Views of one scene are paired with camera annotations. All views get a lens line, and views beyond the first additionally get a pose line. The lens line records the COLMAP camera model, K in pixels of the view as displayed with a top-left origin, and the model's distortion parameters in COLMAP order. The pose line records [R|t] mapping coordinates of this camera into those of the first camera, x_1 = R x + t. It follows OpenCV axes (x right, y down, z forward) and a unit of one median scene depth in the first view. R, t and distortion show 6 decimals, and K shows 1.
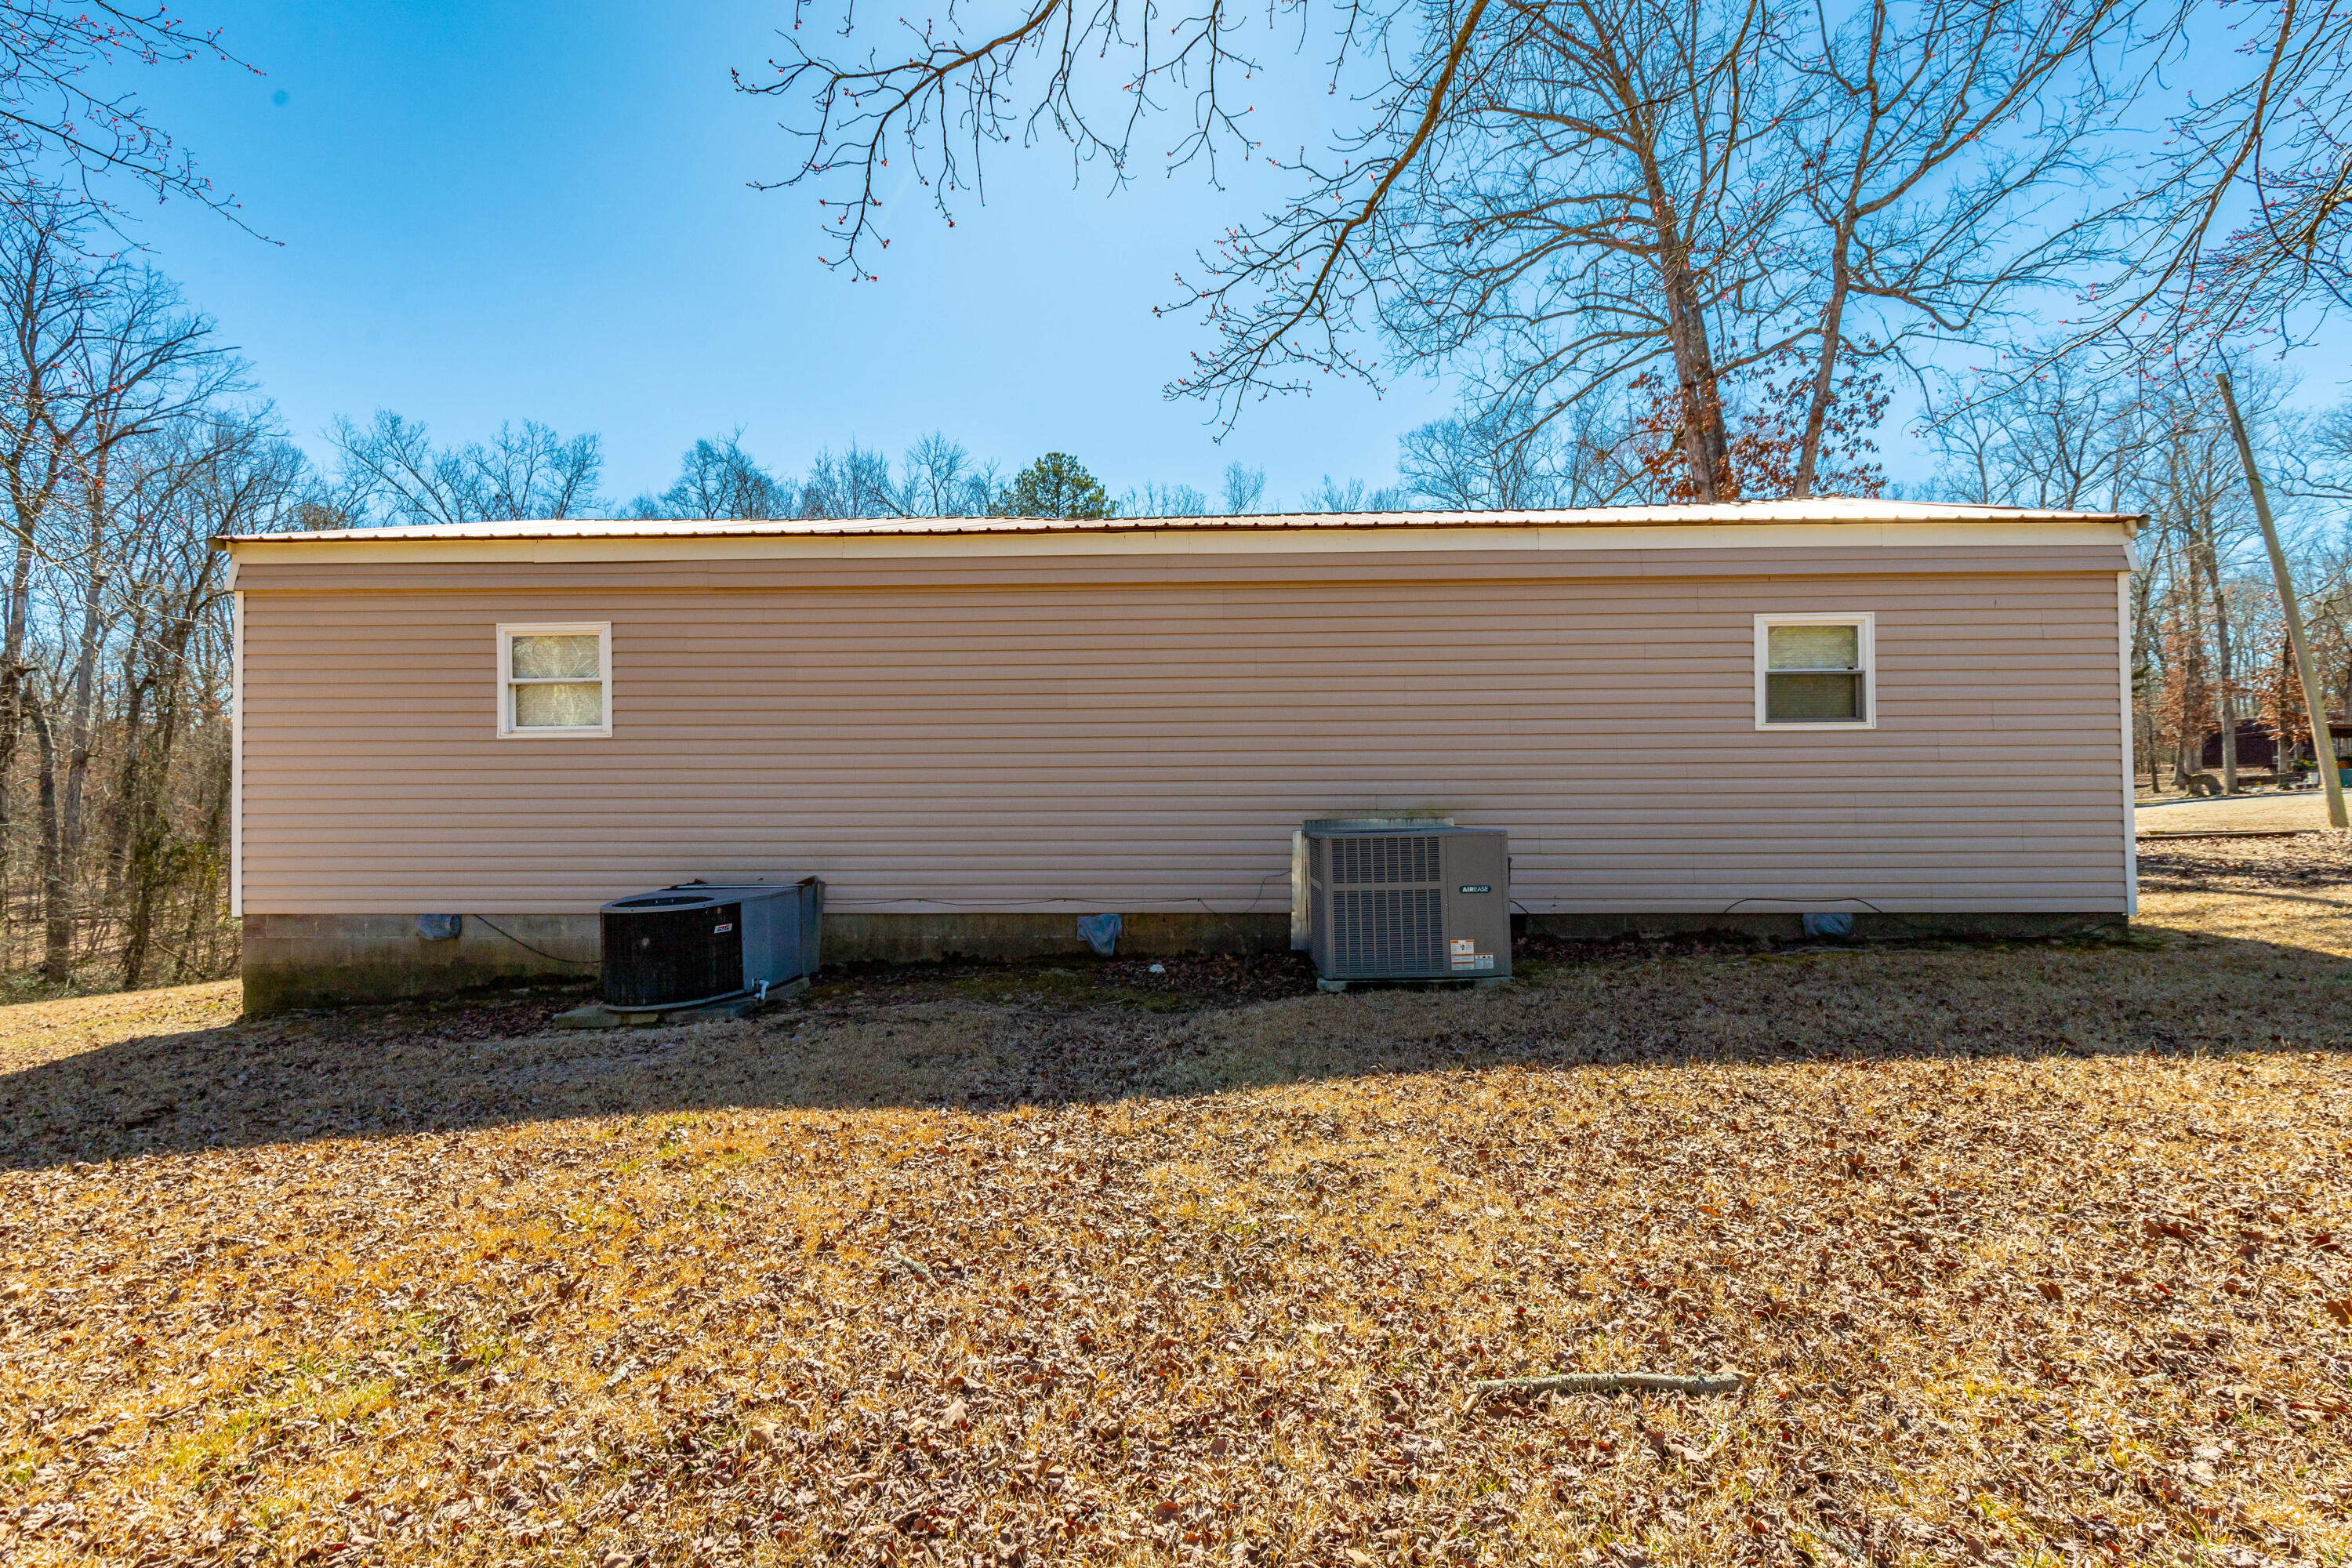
lens RADIAL K [[1093.7, 0, 1186.0], [0, 1093.7, 777.4], [0, 0, 1]] dist [0.001374, -0.000285]
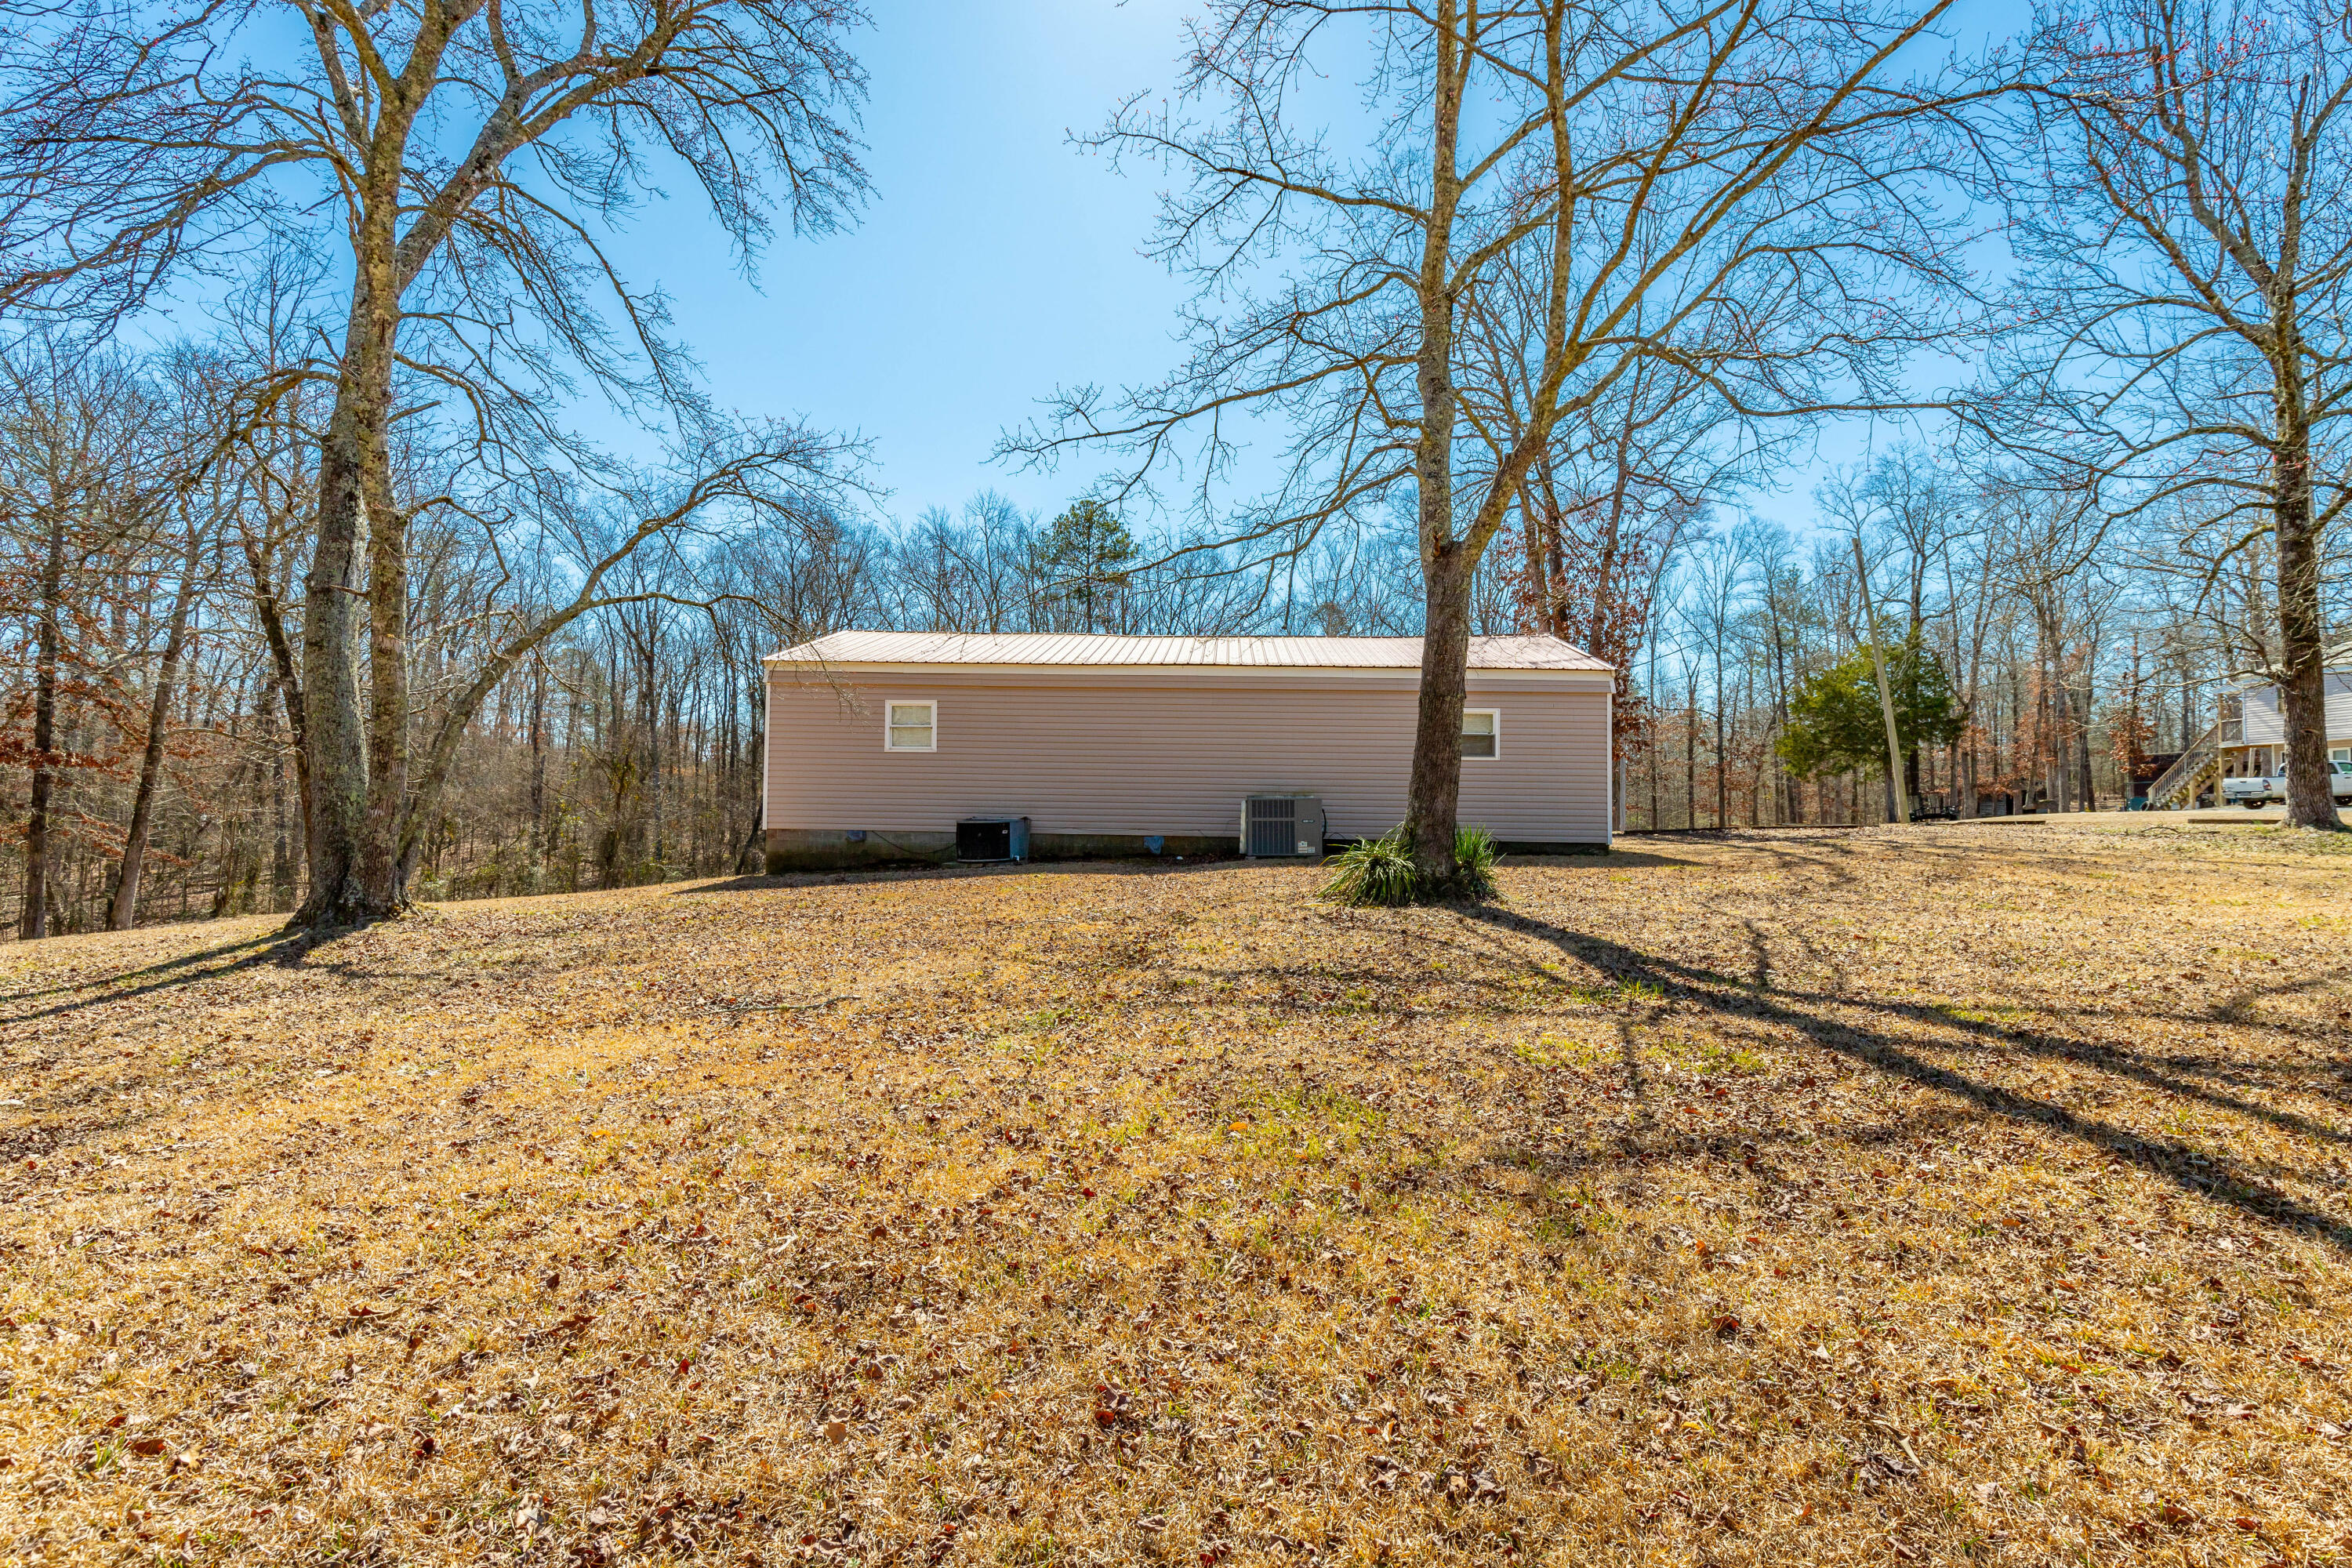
lens RADIAL K [[1118.9, 0, 1176.0], [0, 1118.9, 784.0], [0, 0, 1]] dist [-0.001388, -0.000326]
pose [[0.999623, 0.020786, -0.017954, 0.004722], [-0.020855, 0.999776, -0.003651, 0.026244], [0.017874, 0.004025, 0.999832, -1.269208]]
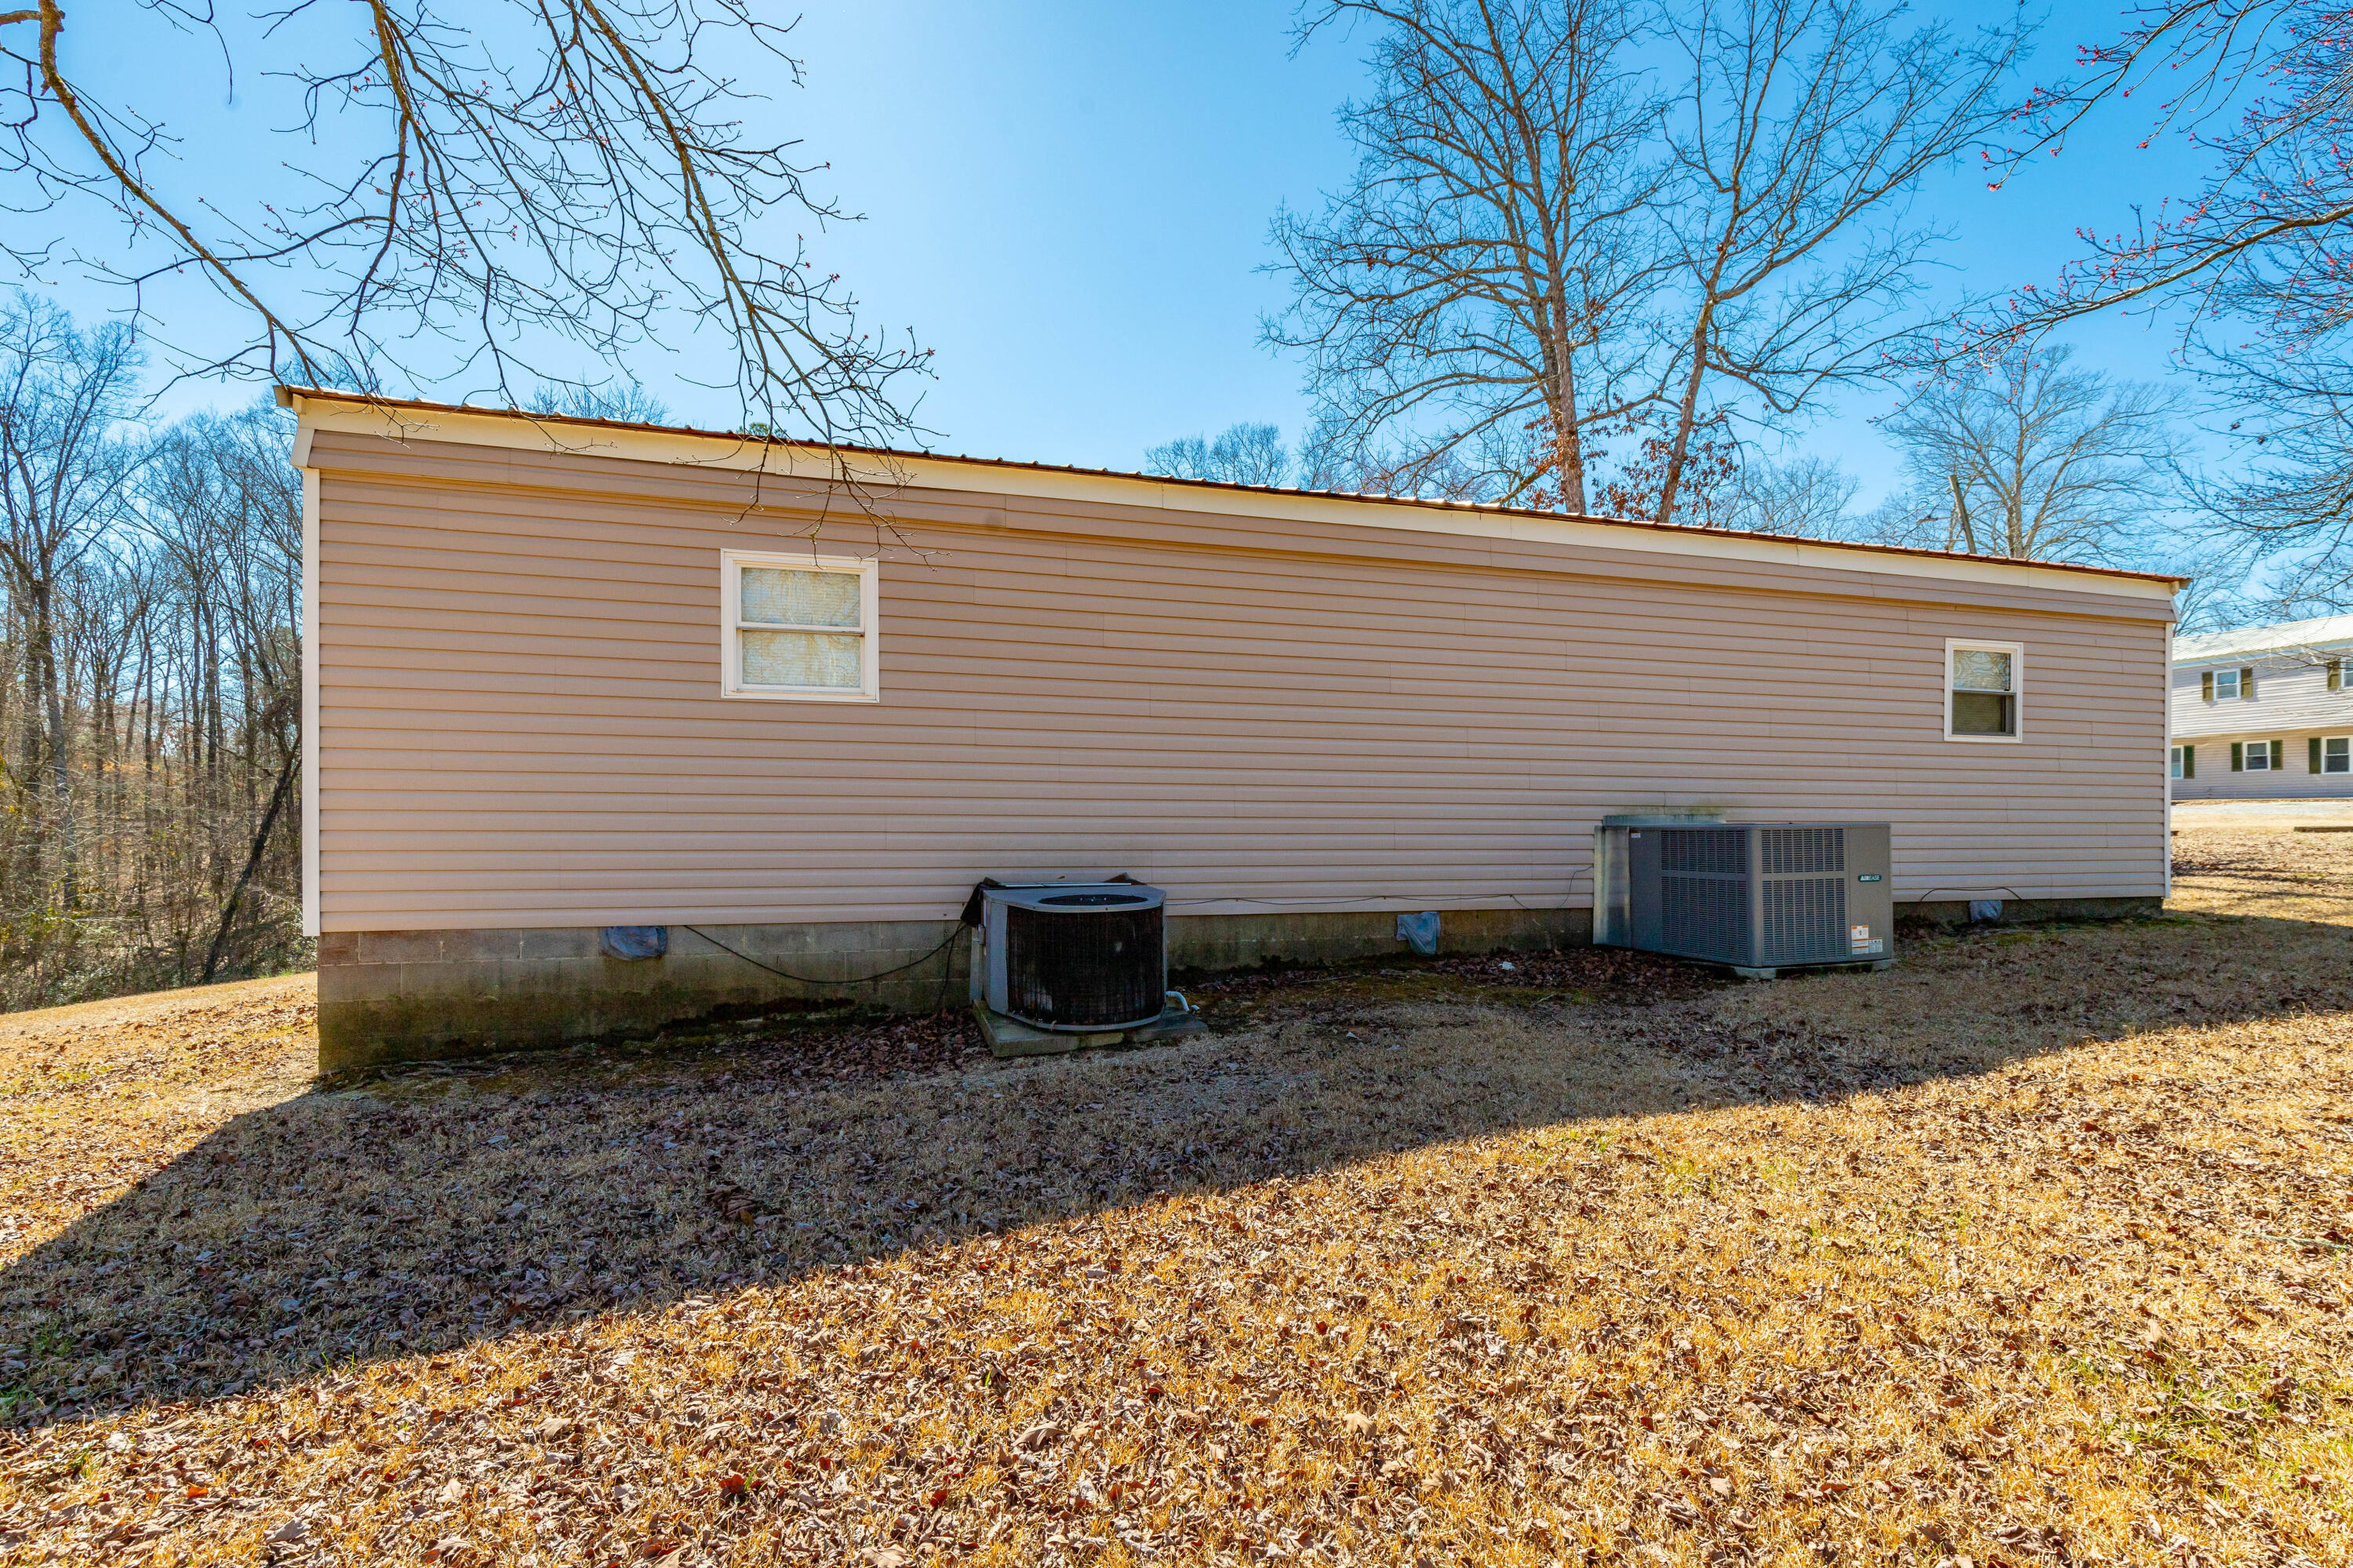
lens RADIAL K [[1103.1, 0, 1183.7], [0, 1103.1, 814.0], [0, 0, 1]] dist [0.003517, 0.000442]
pose [[0.948144, 0.012589, 0.317593, -0.569657], [-0.018551, 0.999704, 0.015755, 0.028283], [-0.317300, -0.020830, 0.948096, 0.155923]]
